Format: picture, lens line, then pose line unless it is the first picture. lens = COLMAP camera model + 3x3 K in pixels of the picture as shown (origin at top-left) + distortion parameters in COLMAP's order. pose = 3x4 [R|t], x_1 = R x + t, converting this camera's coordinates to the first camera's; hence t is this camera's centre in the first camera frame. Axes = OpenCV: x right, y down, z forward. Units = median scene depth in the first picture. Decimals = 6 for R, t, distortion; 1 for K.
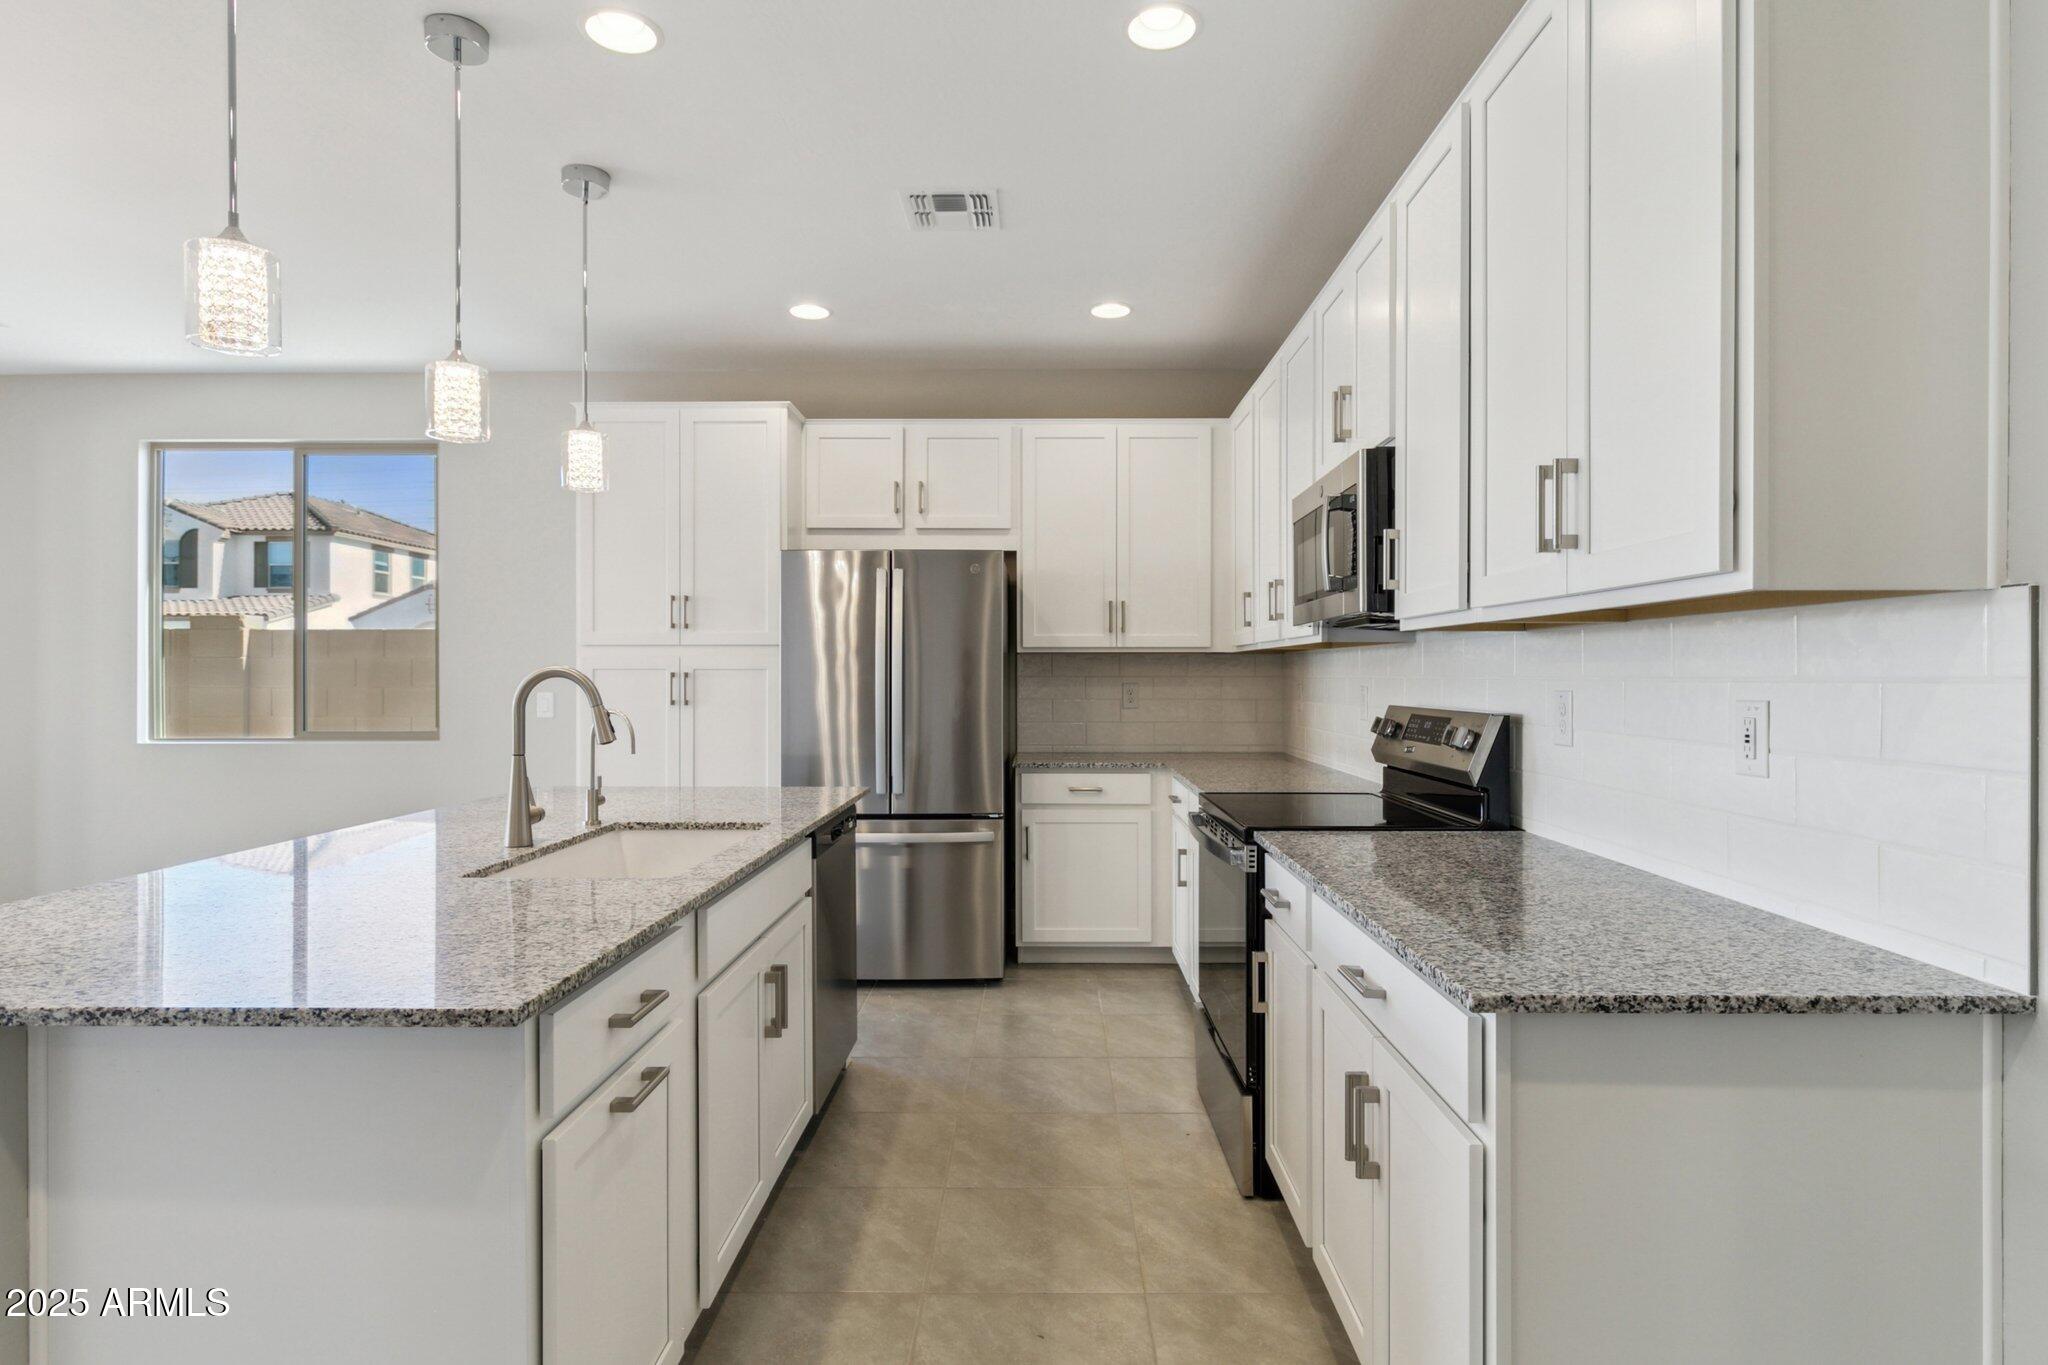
lens RADIAL K [[1078.8, 0, 1034.3], [0, 1078.8, 677.2], [0, 0, 1]] dist [-0.000397, -0.001001]
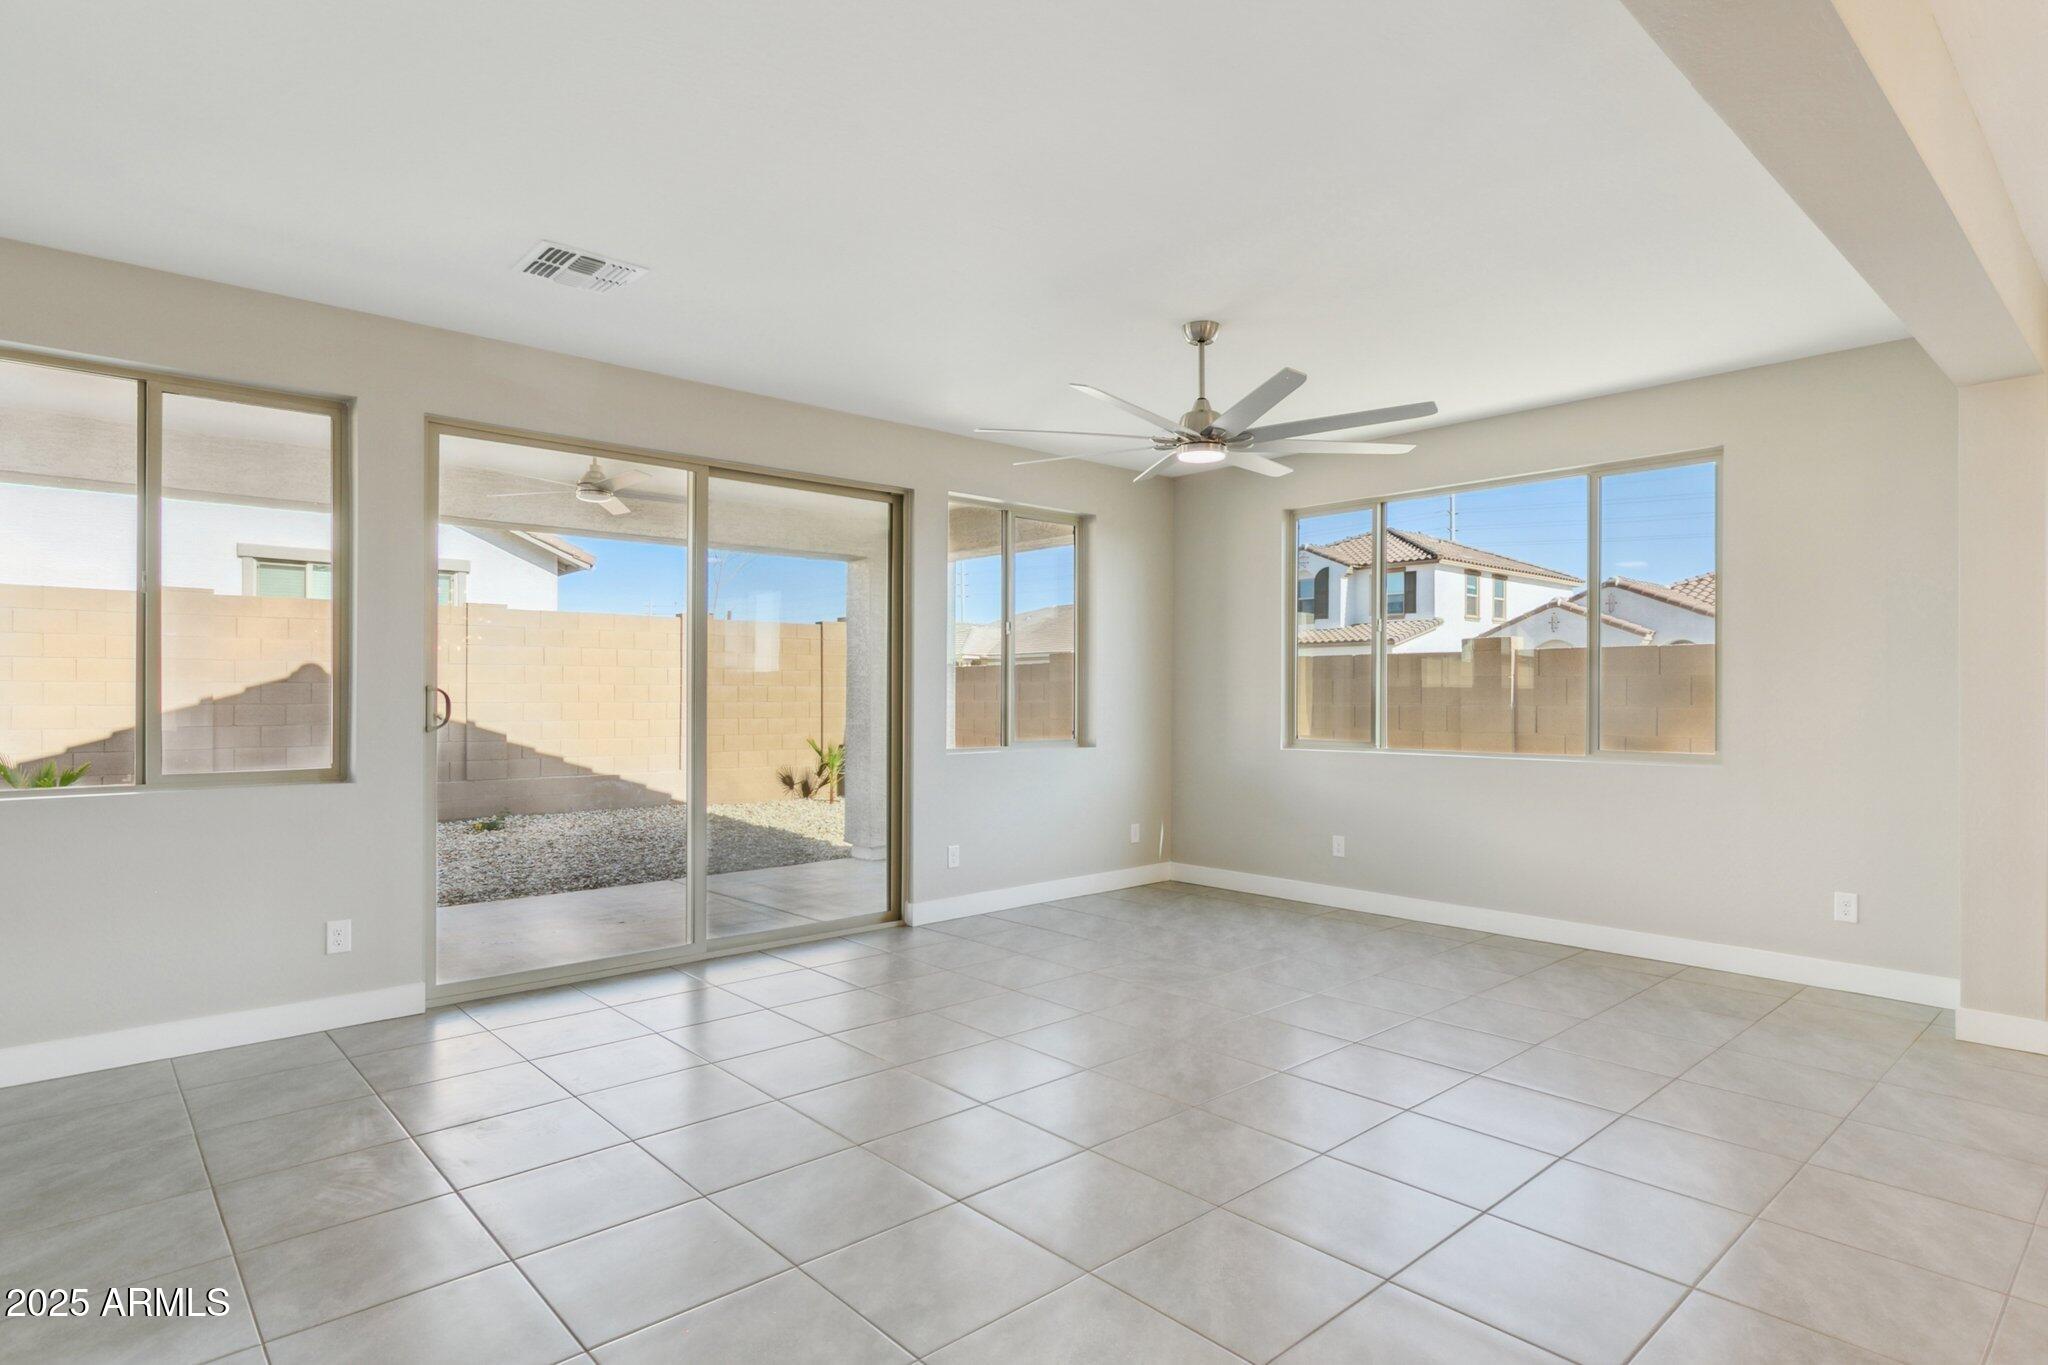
lens RADIAL K [[1078.8, 0, 1041.0], [0, 1078.8, 686.0], [0, 0, 1]] dist [-0.000397, -0.001001]
pose [[0.681813, -0.001508, -0.731525, -0.143127], [-0.006256, 0.999949, -0.007892, 0.000418], [0.731499, 0.009957, 0.681769, -0.010306]]
